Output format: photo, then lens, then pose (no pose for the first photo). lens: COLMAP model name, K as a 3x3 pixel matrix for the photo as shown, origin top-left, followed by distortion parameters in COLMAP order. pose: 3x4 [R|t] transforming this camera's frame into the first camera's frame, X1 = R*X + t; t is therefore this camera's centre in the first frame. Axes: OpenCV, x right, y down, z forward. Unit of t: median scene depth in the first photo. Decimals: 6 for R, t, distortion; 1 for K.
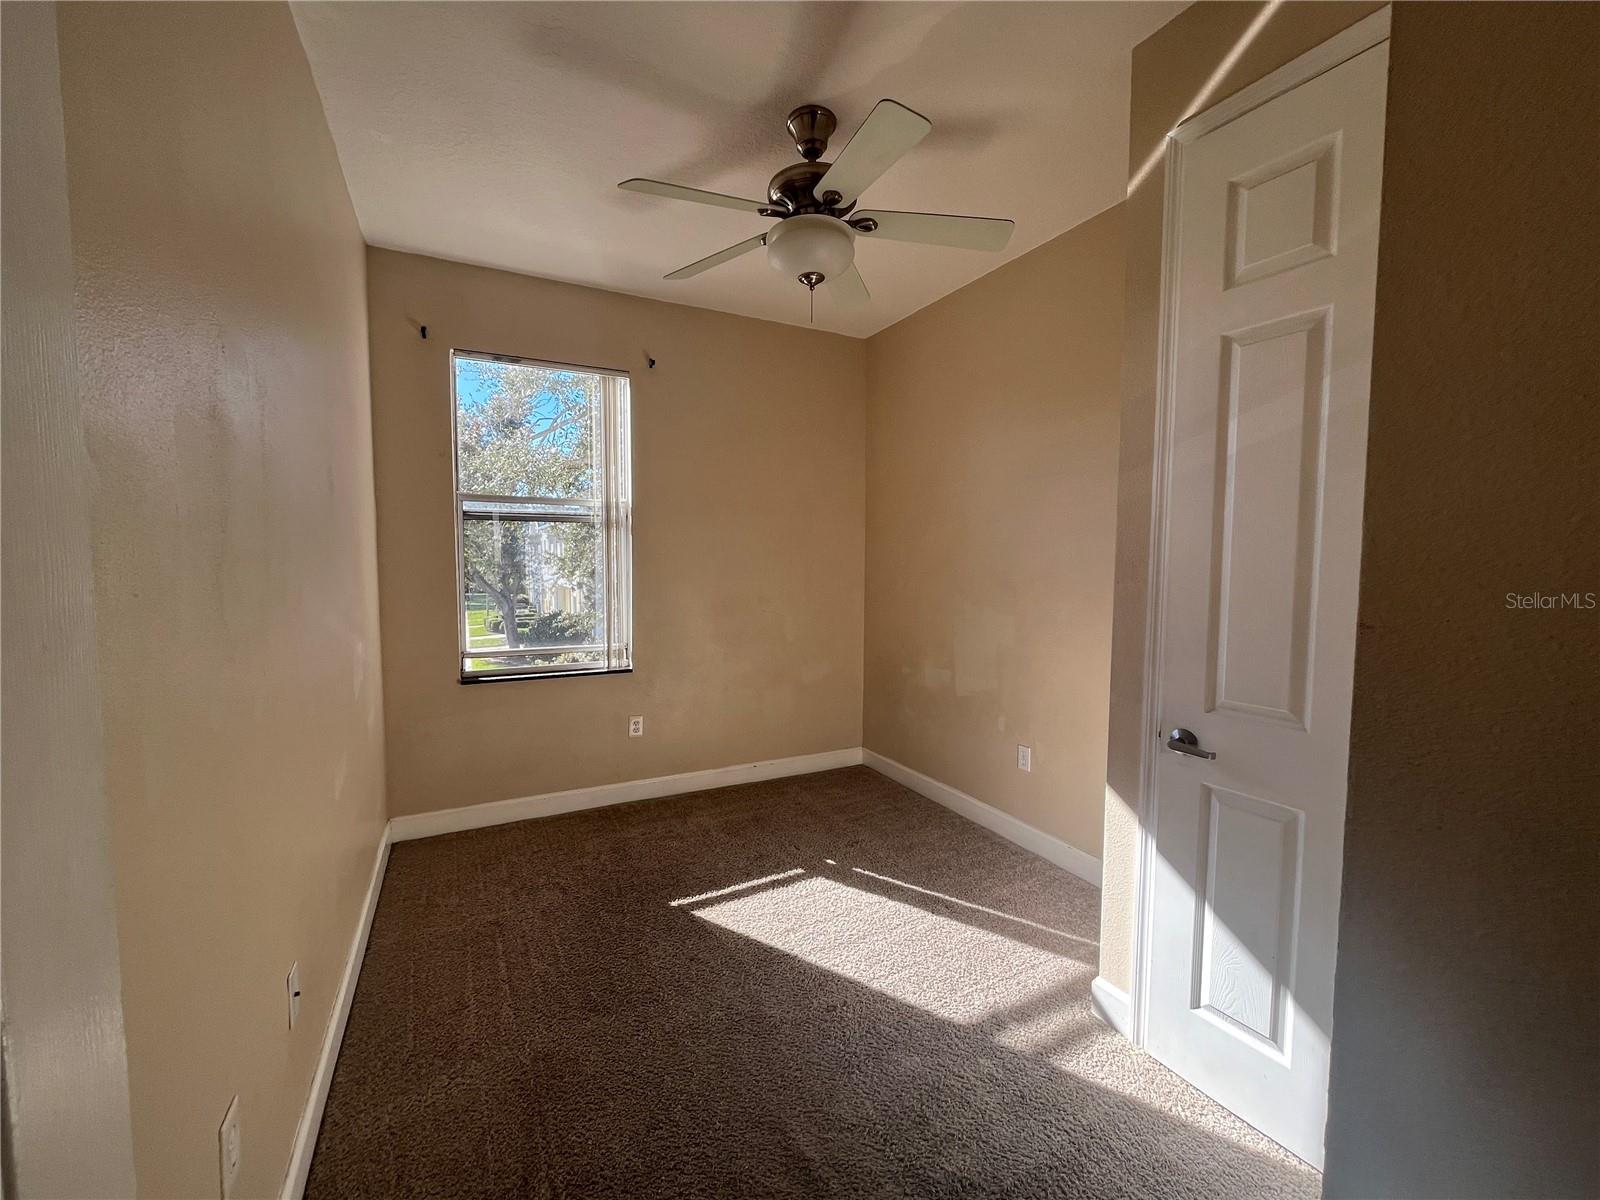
lens RADIAL K [[646.9, 0, 798.3], [0, 646.9, 598.3], [0, 0, 1]] dist [-0.006238, 0.000393]
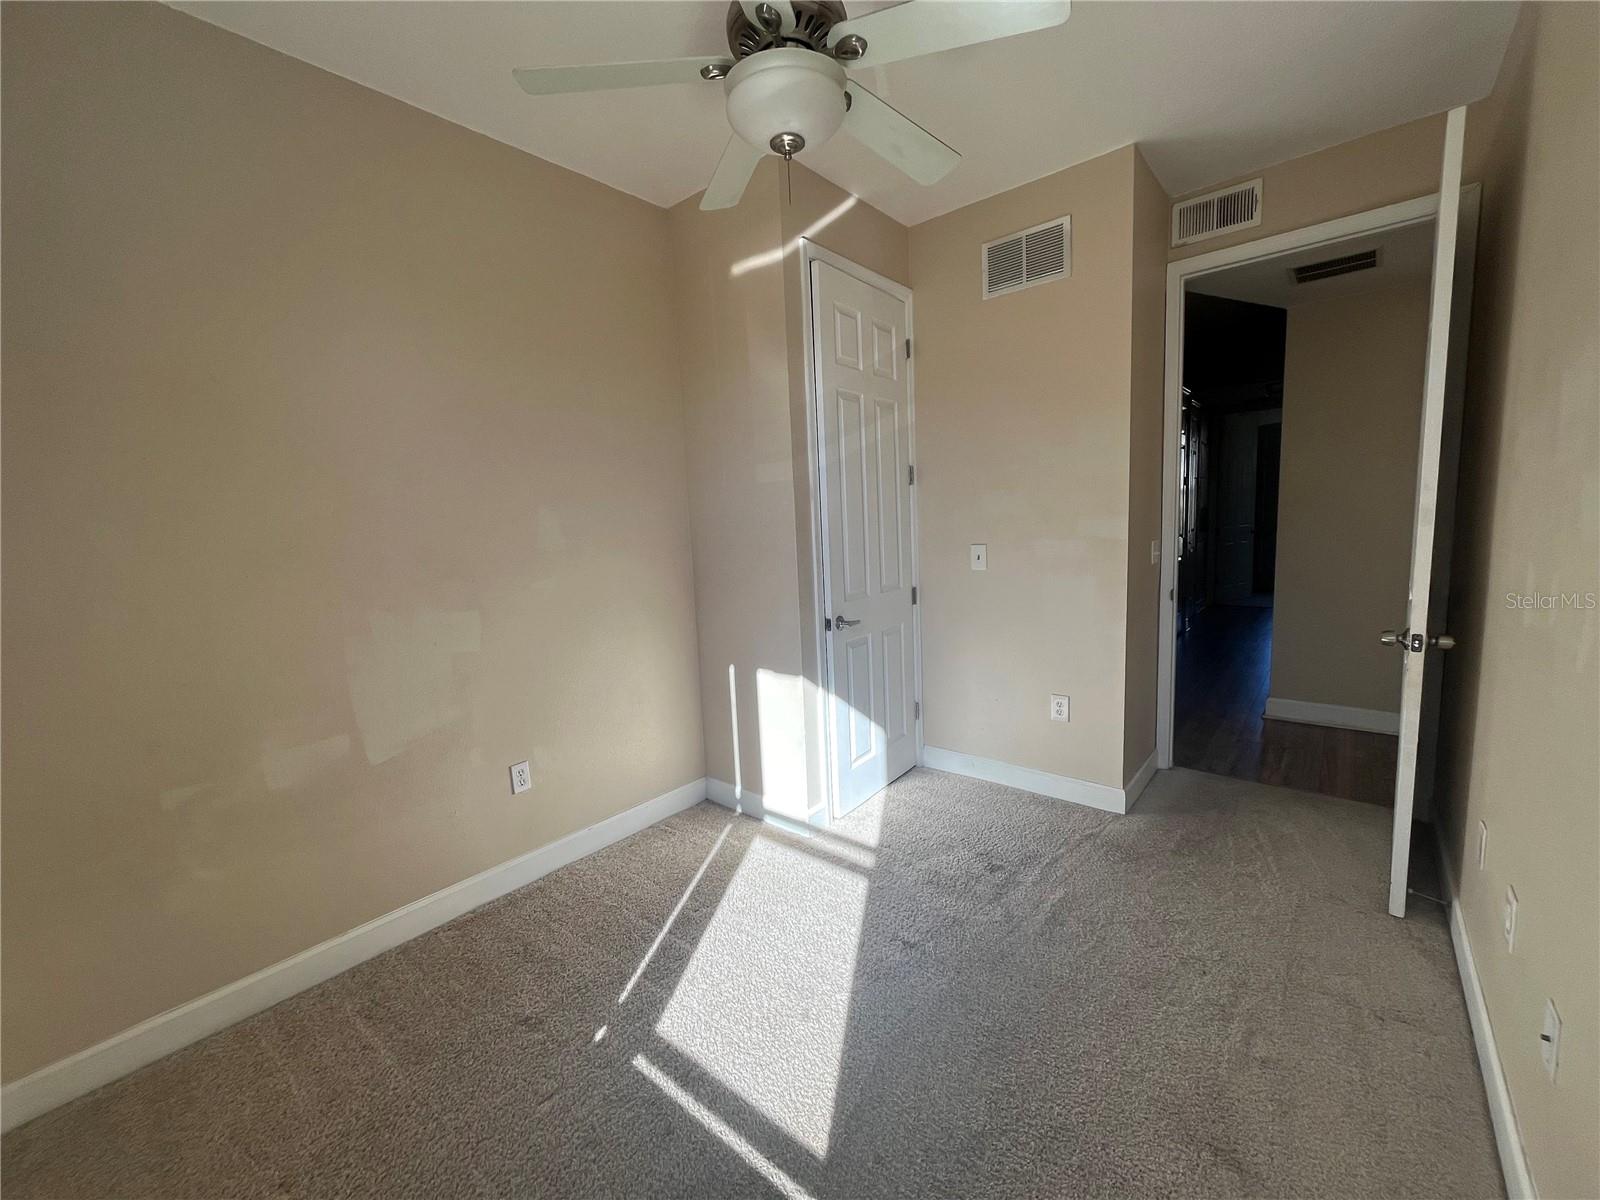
lens RADIAL K [[646.9, 0, 796.3], [0, 646.9, 598.5], [0, 0, 1]] dist [-0.006238, 0.000393]
pose [[-0.382613, -0.106001, 0.917808, -0.656742], [0.100522, 0.982723, 0.155403, -0.085617], [-0.918424, 0.151719, -0.365348, 1.221523]]
